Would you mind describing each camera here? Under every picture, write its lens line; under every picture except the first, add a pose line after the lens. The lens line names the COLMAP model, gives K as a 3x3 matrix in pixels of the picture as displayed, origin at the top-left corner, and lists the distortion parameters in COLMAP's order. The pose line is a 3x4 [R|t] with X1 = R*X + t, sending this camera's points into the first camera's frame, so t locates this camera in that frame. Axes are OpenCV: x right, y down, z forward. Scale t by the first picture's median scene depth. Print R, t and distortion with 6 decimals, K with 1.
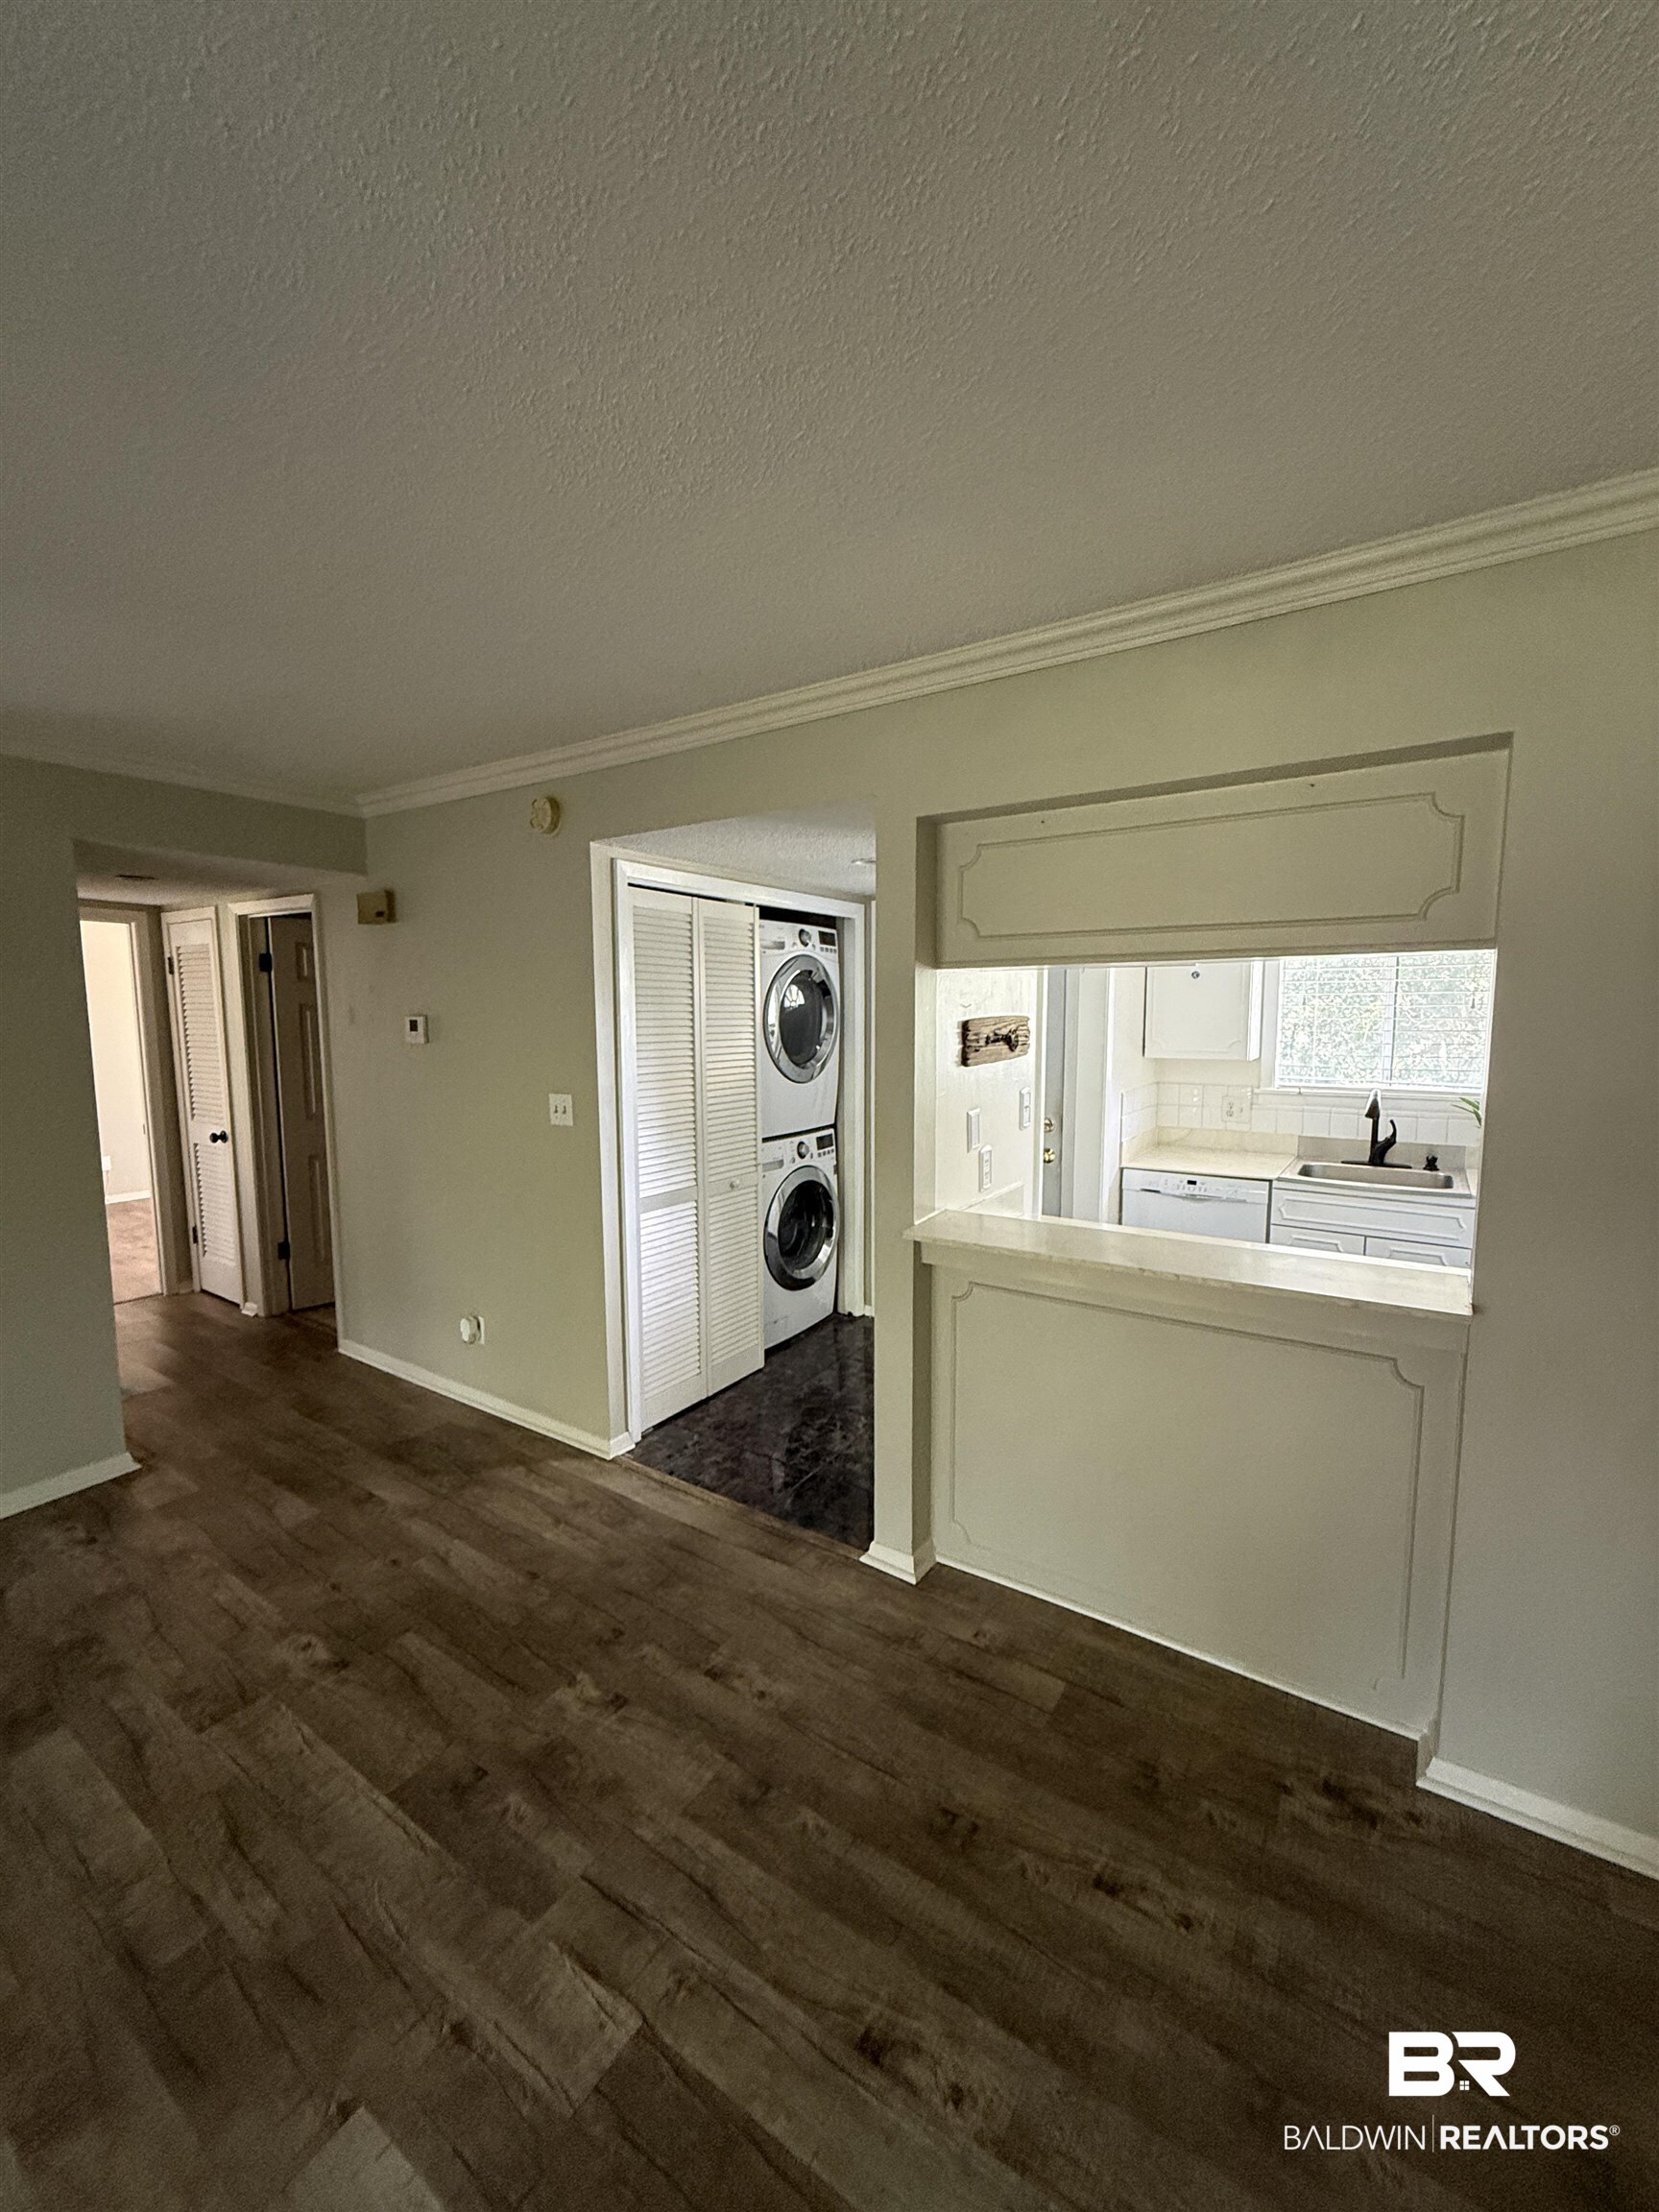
lens RADIAL K [[883.5, 0, 828.2], [0, 883.5, 1101.9], [0, 0, 1]] dist [0.001325, -0.000301]
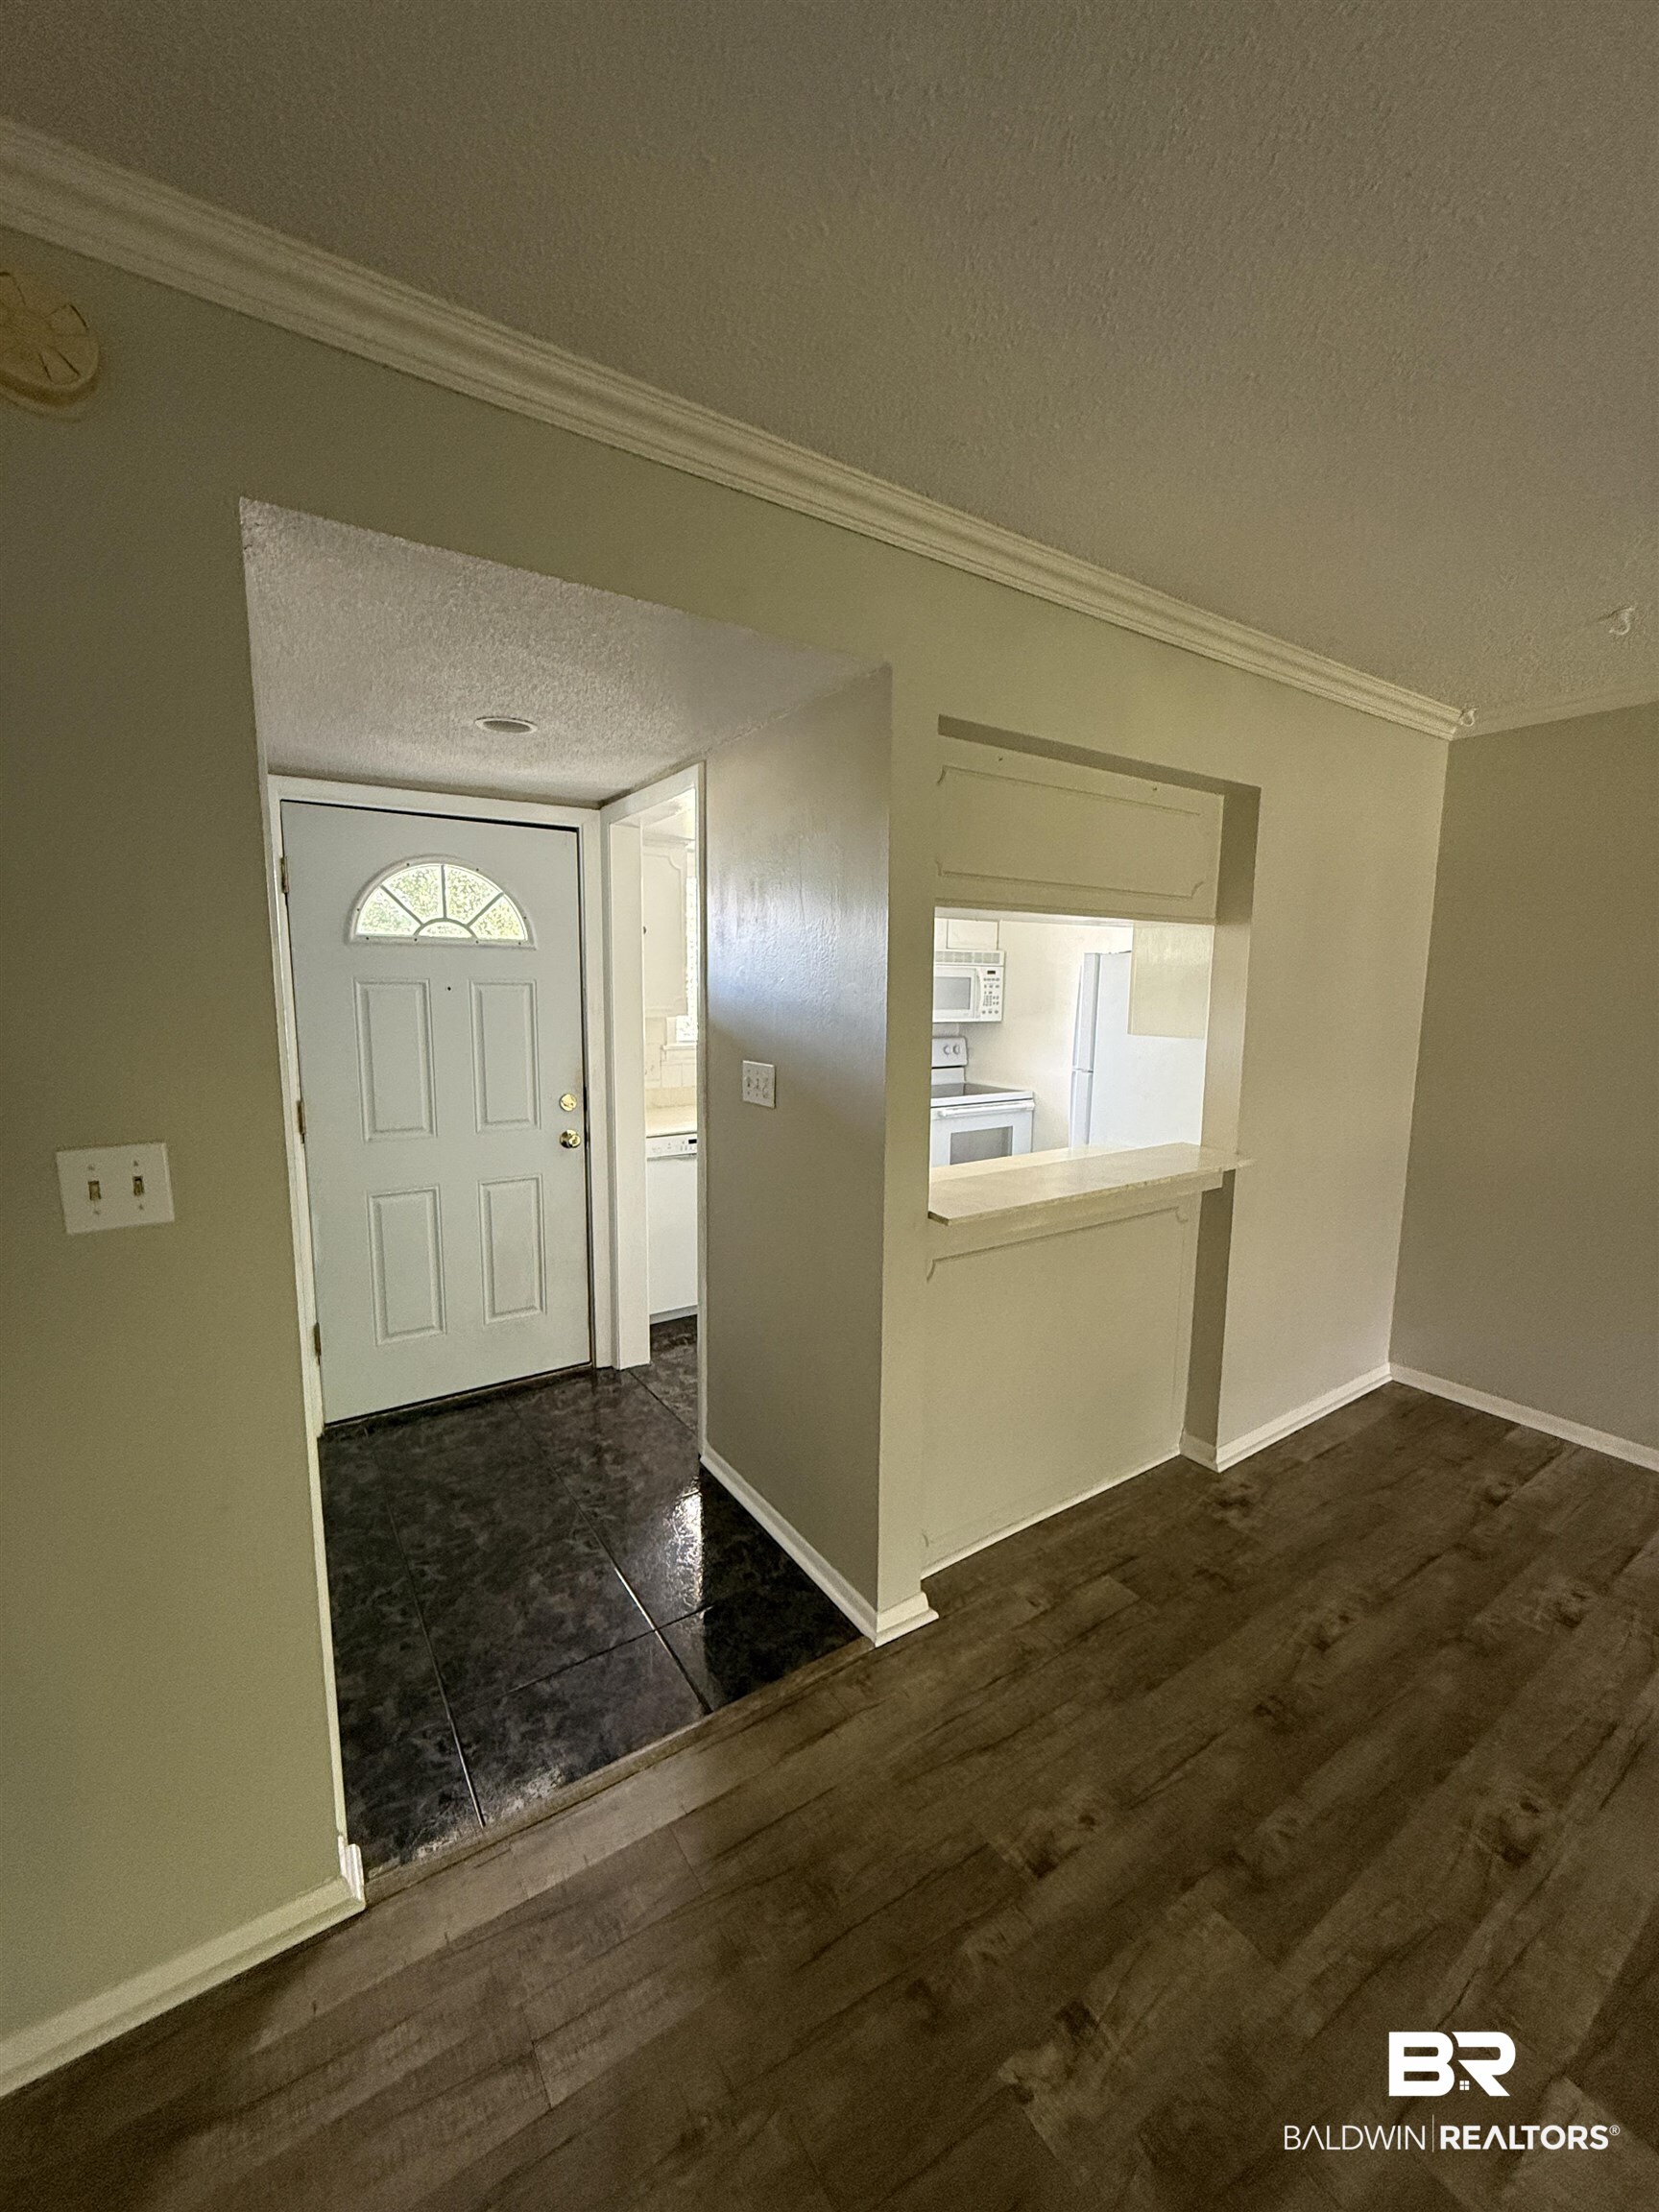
lens RADIAL K [[883.5, 0, 832.2], [0, 883.5, 1101.7], [0, 0, 1]] dist [0.001325, -0.000301]
pose [[0.375772, -0.116042, 0.919418, -0.554325], [0.083668, 0.992326, 0.091048, -0.038044], [-0.922928, 0.042712, 0.382597, 0.601860]]
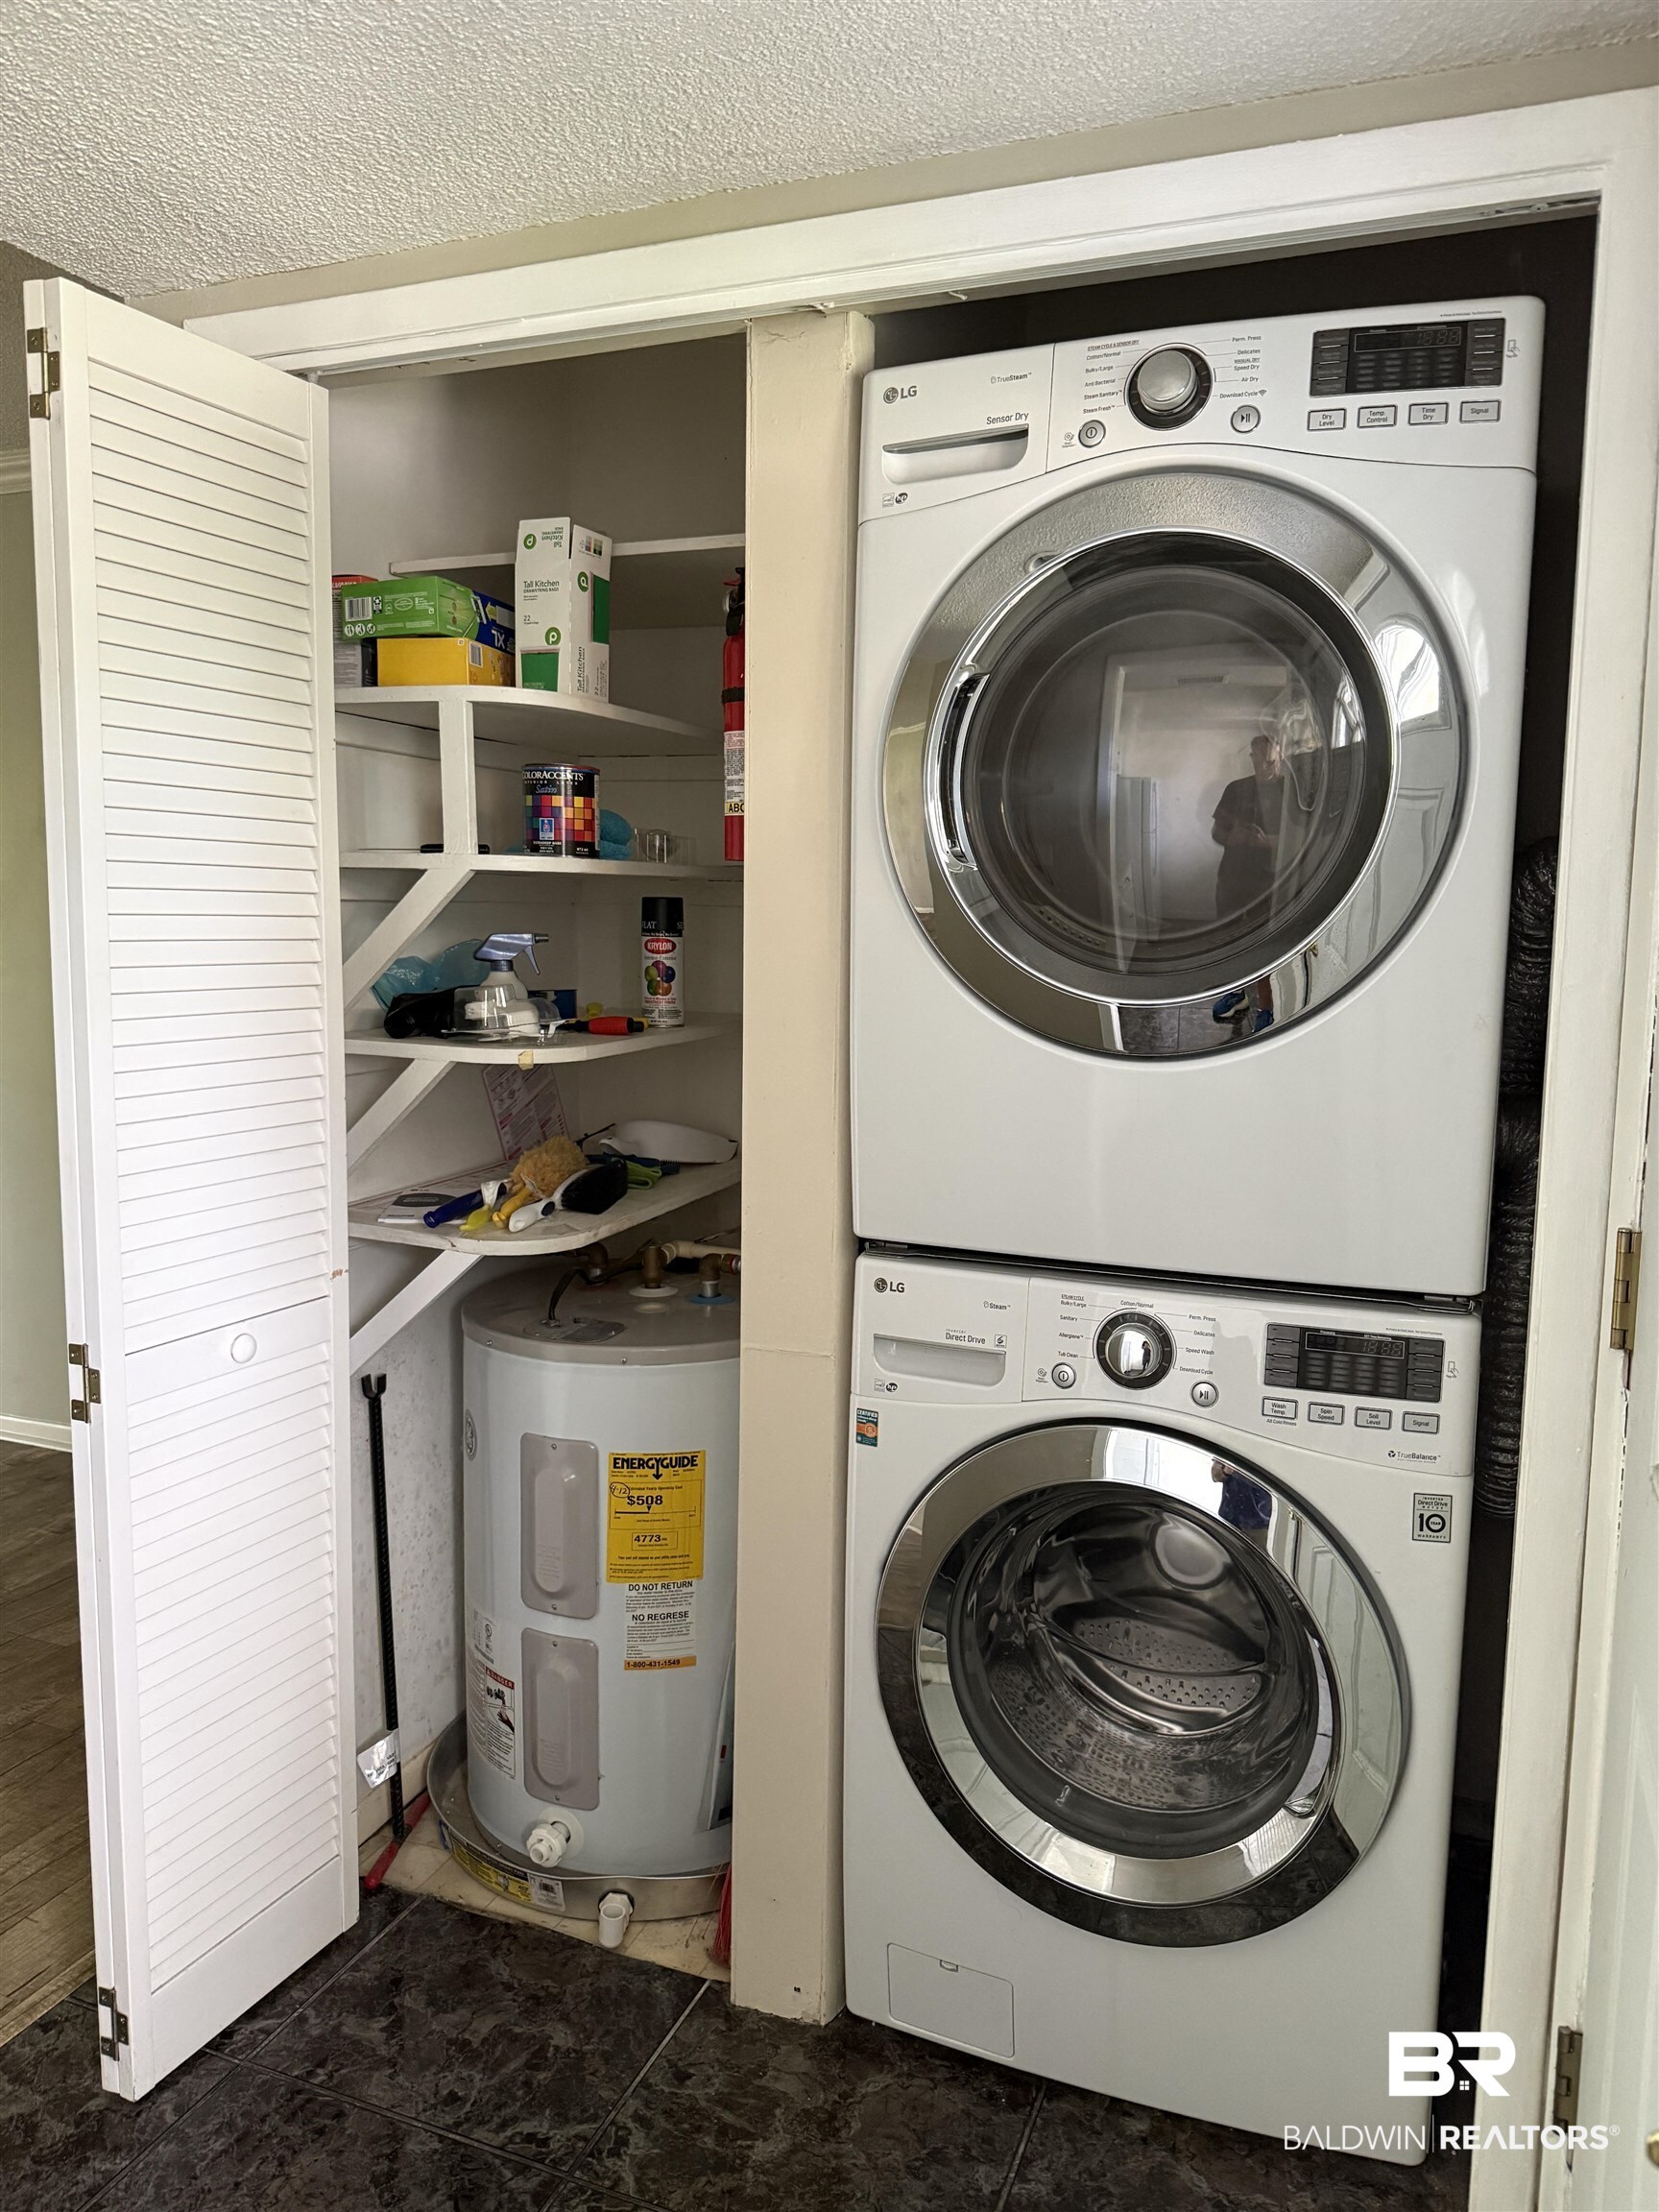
lens RADIAL K [[1564.3, 0, 811.1], [0, 1564.3, 1095.3], [0, 0, 1]] dist [0.040409, -0.053702]
pose [[0.206976, 0.123126, -0.970567, 0.473018], [-0.116740, 0.988069, 0.100451, -0.058406], [0.971356, 0.092513, 0.218881, 1.143649]]
